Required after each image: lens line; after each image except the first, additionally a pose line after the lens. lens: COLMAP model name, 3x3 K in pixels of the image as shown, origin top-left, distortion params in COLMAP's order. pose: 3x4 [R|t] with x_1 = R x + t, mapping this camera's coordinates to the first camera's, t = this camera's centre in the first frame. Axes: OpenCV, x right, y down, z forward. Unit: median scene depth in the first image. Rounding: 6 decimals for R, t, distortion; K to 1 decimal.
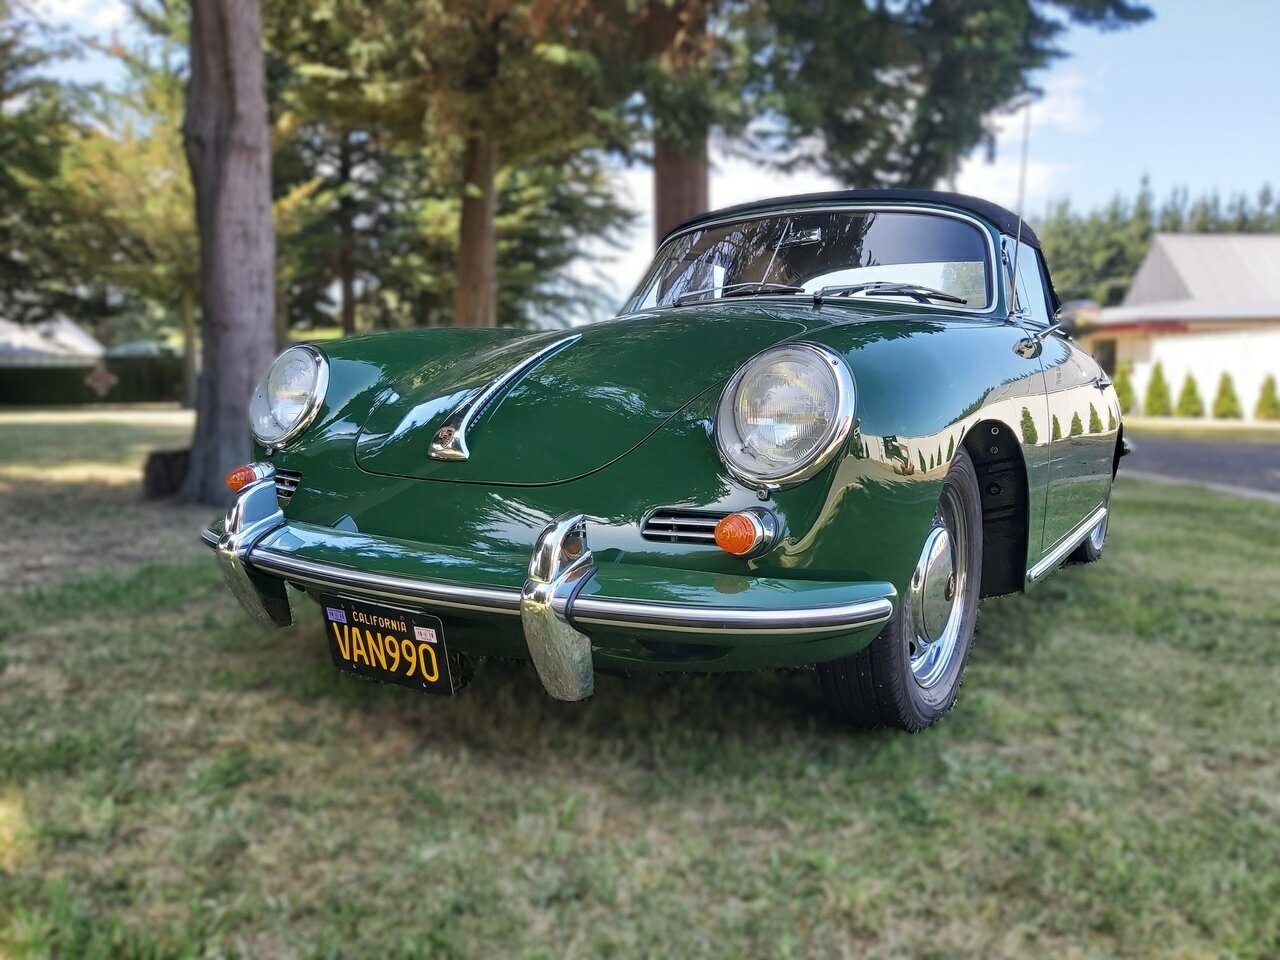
lens RADIAL K [[973.2, 0, 632.8], [0, 973.2, 501.8], [0, 0, 1]] dist [0.027514, -0.054336]
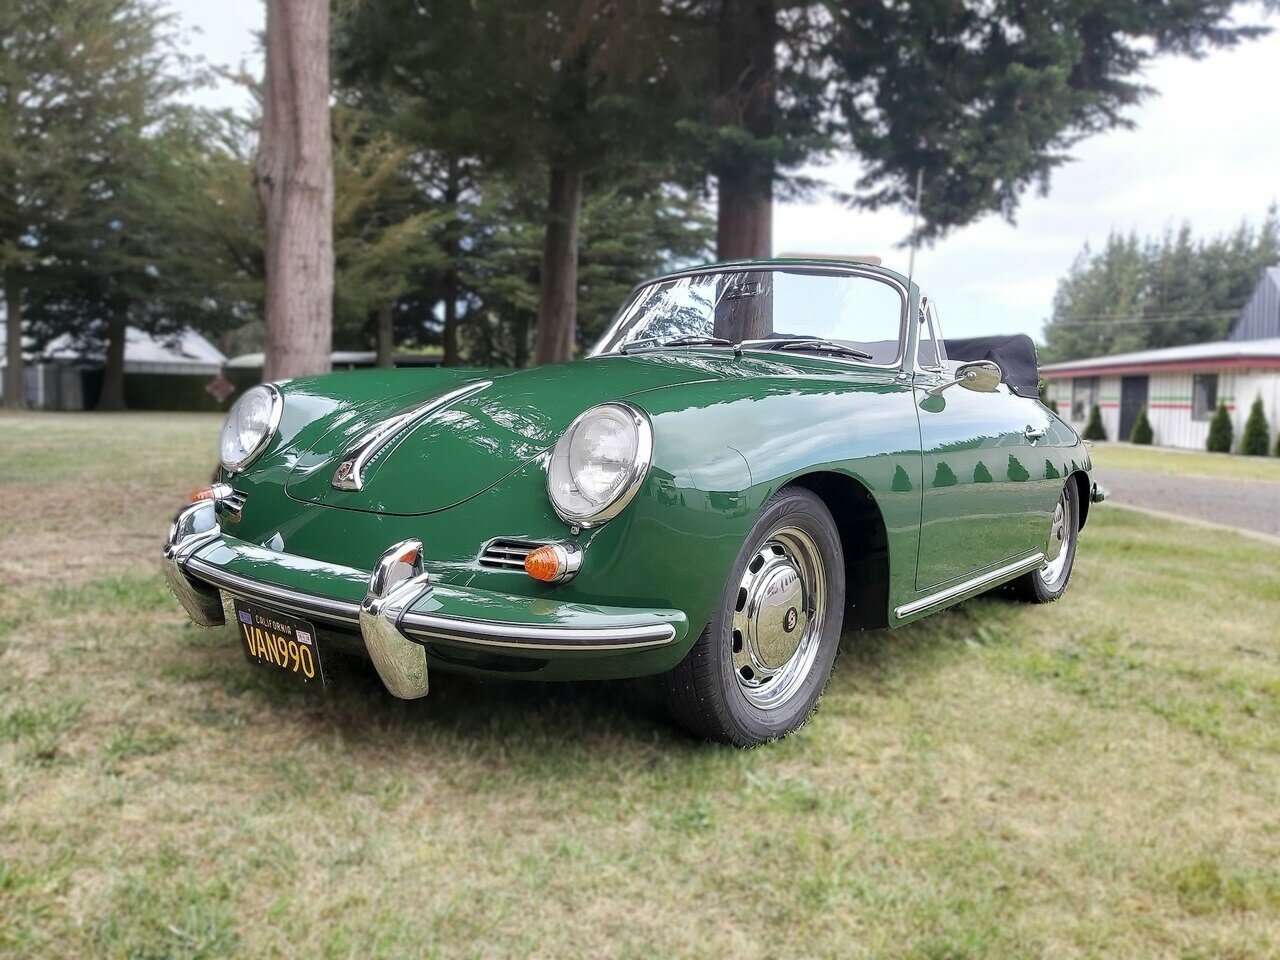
lens RADIAL K [[976.8, 0, 640.0], [0, 976.8, 480.0], [0, 0, 1]] dist [0.094881, -0.165105]
pose [[0.994498, 0.034408, -0.098948, 0.091001], [-0.038606, 0.998420, -0.040825, -0.006590], [0.097387, 0.044421, 0.994255, -0.046112]]
